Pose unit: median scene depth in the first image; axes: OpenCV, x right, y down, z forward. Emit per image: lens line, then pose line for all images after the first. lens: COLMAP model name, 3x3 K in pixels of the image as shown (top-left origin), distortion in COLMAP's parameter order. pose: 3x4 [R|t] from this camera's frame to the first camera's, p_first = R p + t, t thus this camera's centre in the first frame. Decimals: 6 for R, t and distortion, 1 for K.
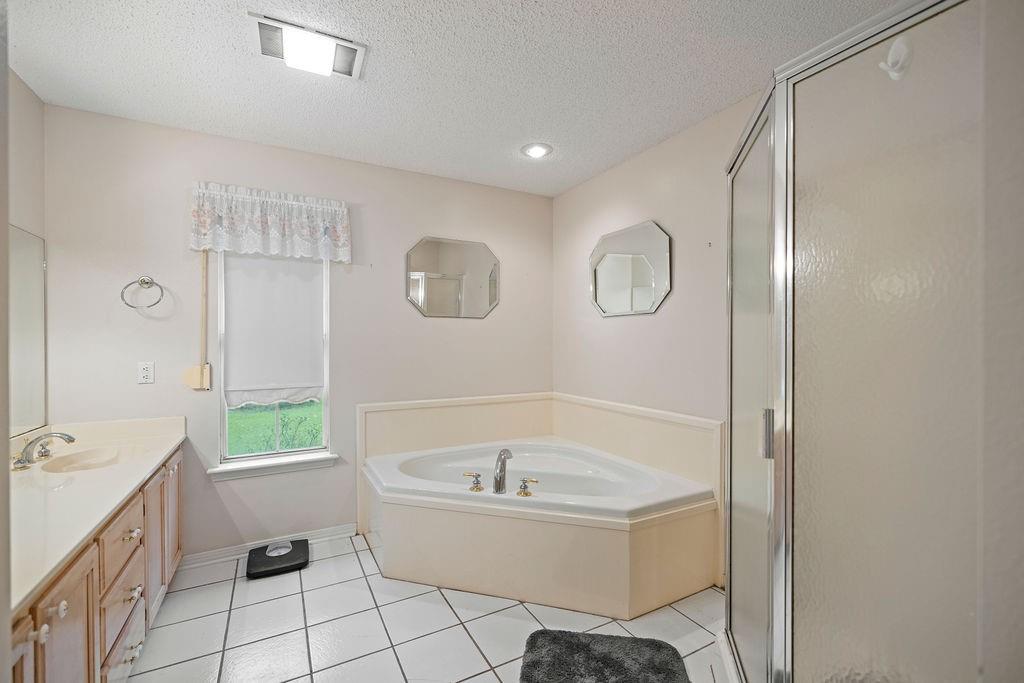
lens RADIAL K [[432.6, 0, 509.8], [0, 432.6, 344.2], [0, 0, 1]] dist [-0.000265, 0.000212]
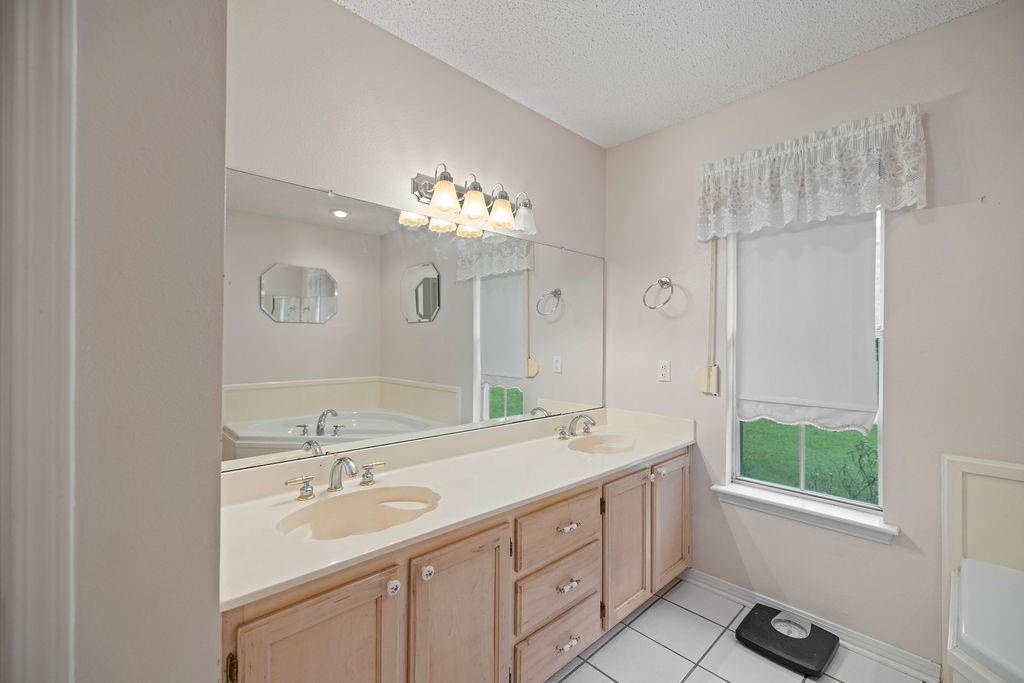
lens RADIAL K [[432.6, 0, 505.9], [0, 432.6, 337.6], [0, 0, 1]] dist [-0.000265, 0.000212]
pose [[0.251329, -0.001494, -0.967901, 0.052957], [-0.009795, 0.999944, -0.004087, -0.004705], [0.967852, 0.010507, 0.251300, 0.348696]]
